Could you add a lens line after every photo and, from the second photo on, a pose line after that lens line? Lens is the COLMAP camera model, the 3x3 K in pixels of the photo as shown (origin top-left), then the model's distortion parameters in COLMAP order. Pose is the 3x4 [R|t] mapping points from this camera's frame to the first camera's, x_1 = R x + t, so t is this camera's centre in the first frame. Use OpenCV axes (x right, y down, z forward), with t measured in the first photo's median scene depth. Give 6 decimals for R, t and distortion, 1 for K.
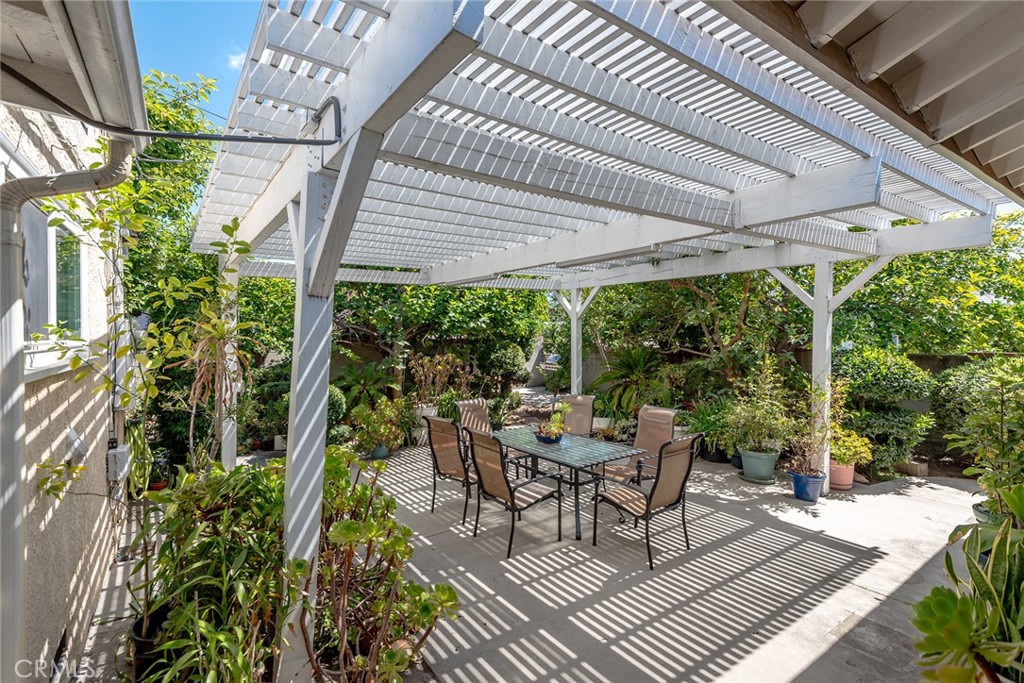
lens RADIAL K [[477.3, 0, 493.7], [0, 477.3, 344.9], [0, 0, 1]] dist [0.017738, -0.007011]
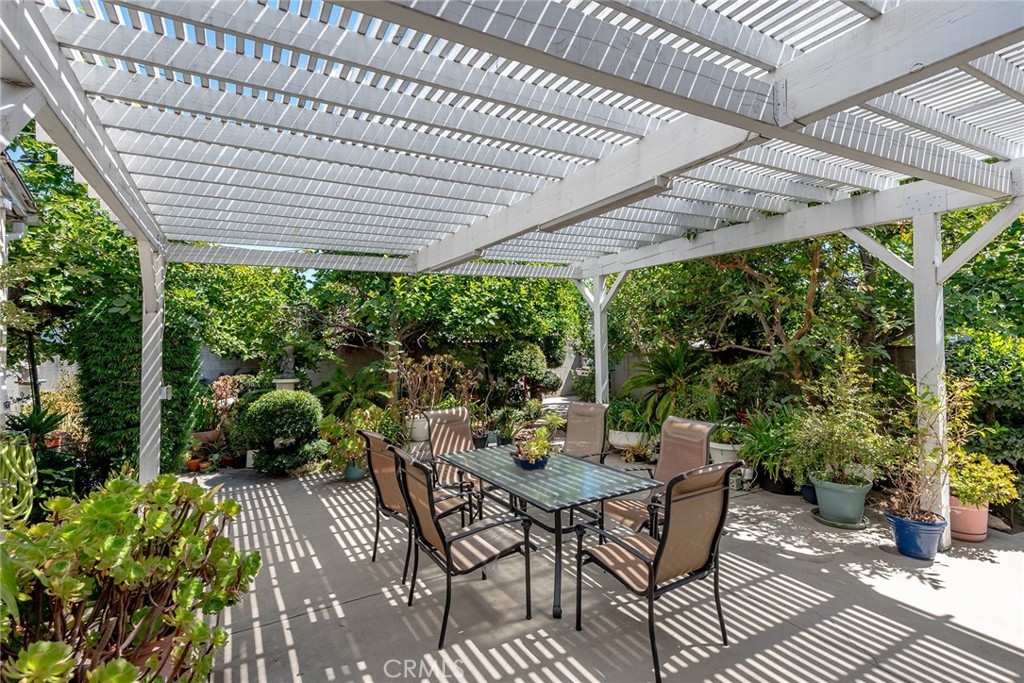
lens RADIAL K [[477.3, 0, 506.5], [0, 477.3, 335.7], [0, 0, 1]] dist [0.017738, -0.007011]
pose [[0.994586, -0.014972, -0.102830, 0.136490], [0.010610, 0.999026, -0.042831, 0.029853], [0.103372, 0.041508, 0.993776, 0.230401]]
